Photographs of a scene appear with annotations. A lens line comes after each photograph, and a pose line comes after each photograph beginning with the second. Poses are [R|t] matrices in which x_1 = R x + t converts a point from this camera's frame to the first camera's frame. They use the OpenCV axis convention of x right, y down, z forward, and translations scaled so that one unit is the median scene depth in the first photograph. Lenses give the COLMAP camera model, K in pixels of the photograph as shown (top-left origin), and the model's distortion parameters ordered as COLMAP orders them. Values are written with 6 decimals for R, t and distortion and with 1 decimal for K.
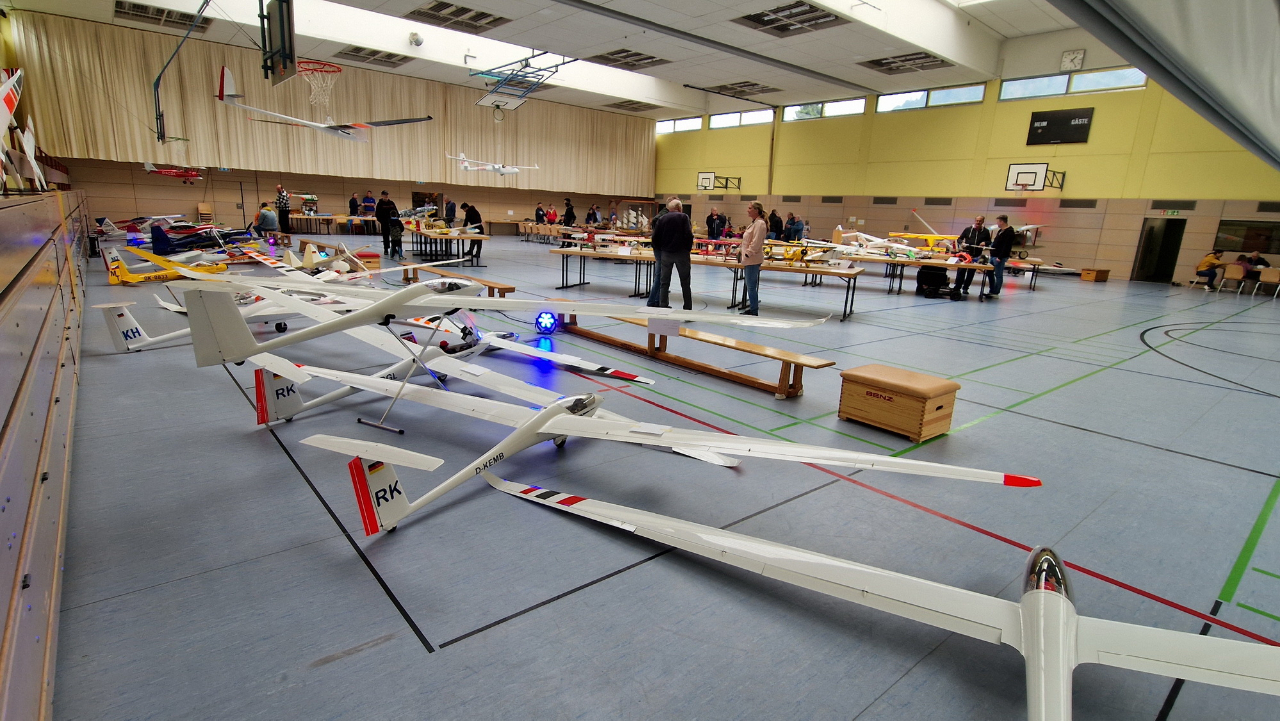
lens RADIAL K [[630.9, 0, 654.2], [0, 630.9, 367.7], [0, 0, 1]] dist [0.002805, -0.002353]
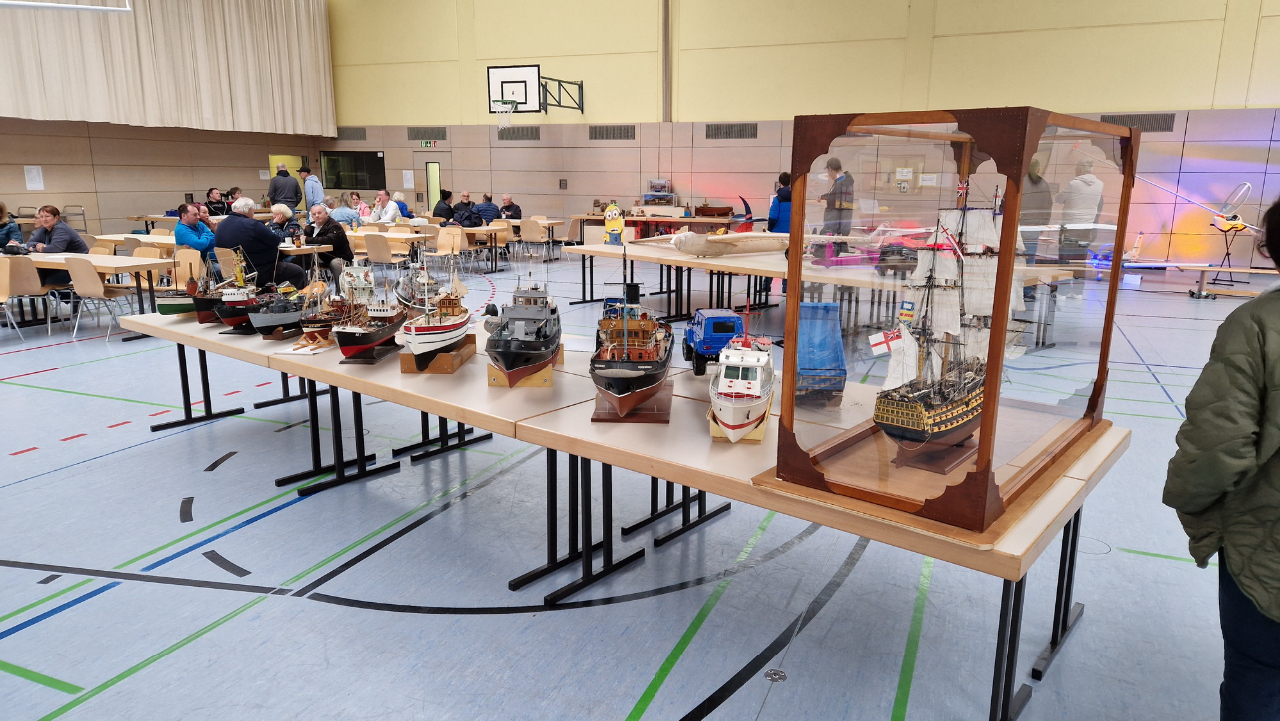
lens RADIAL K [[855.4, 0, 665.5], [0, 855.4, 371.7], [0, 0, 1]] dist [0.070026, -0.052898]
pose [[0.889927, -0.141314, 0.433659, -0.115967], [0.141129, 0.989447, 0.032809, -0.170532], [-0.433719, 0.032004, 0.900480, 0.647797]]
